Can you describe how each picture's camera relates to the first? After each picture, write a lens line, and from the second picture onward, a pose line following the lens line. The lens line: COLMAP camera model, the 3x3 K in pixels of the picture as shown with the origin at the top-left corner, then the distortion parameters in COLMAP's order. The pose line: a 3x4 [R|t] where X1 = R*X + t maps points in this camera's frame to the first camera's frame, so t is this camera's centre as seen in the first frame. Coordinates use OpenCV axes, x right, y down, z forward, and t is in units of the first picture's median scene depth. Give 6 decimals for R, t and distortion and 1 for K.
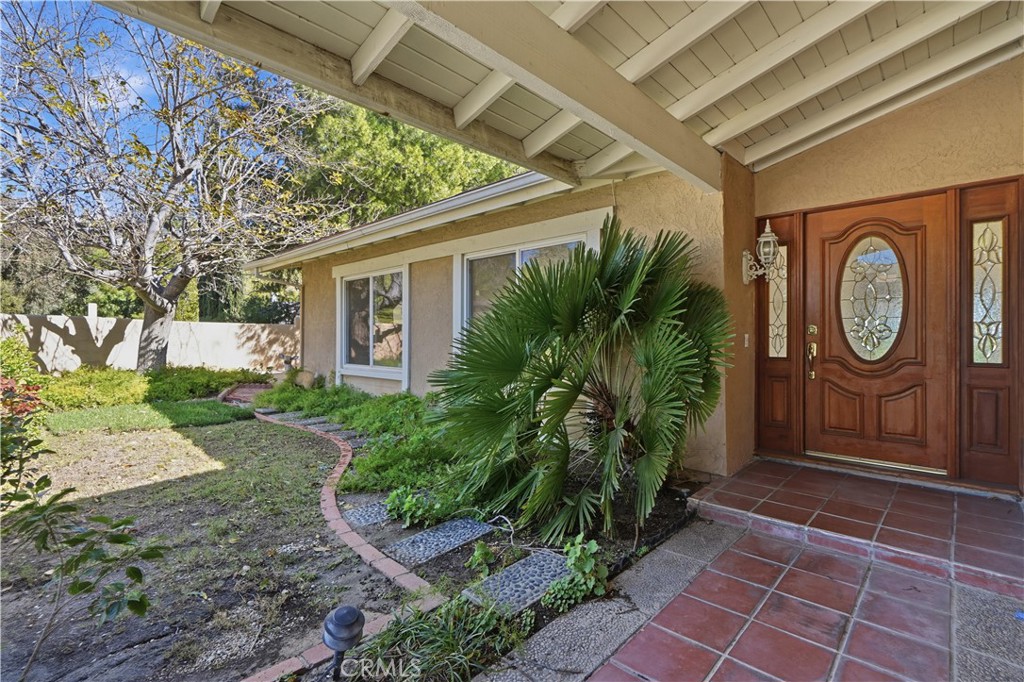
lens RADIAL K [[466.5, 0, 516.4], [0, 466.5, 337.8], [0, 0, 1]] dist [-0.007602, 0.003199]
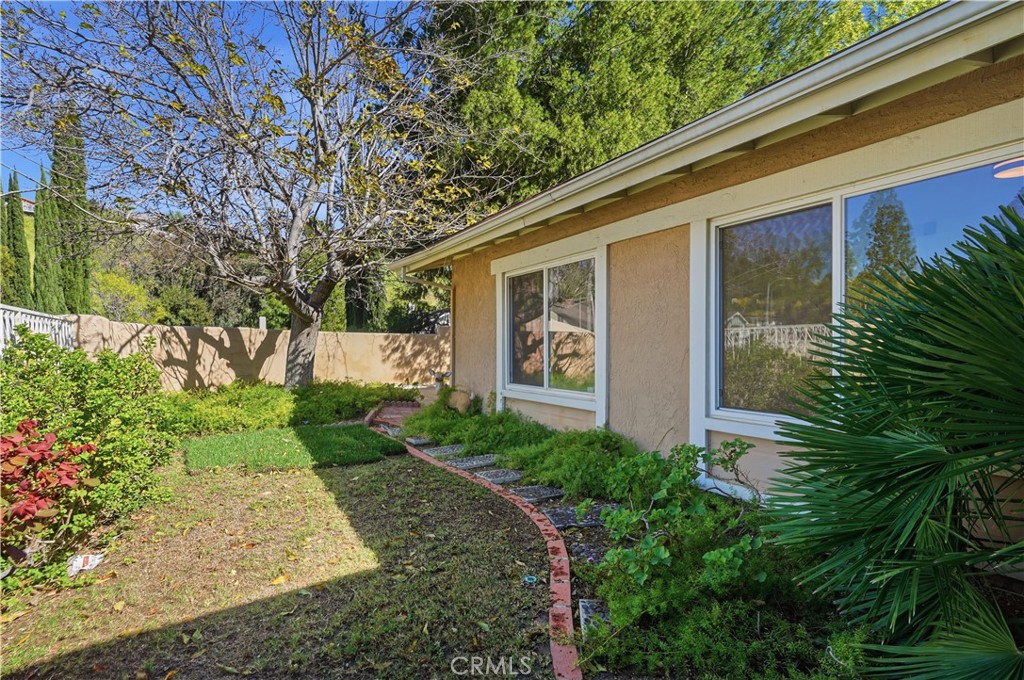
lens RADIAL K [[466.5, 0, 511.1], [0, 466.5, 355.9], [0, 0, 1]] dist [-0.007602, 0.003199]
pose [[0.966134, 0.002142, -0.258033, -0.155453], [0.003581, 0.999758, 0.021709, -0.006935], [0.258017, -0.021898, 0.965892, 0.236855]]
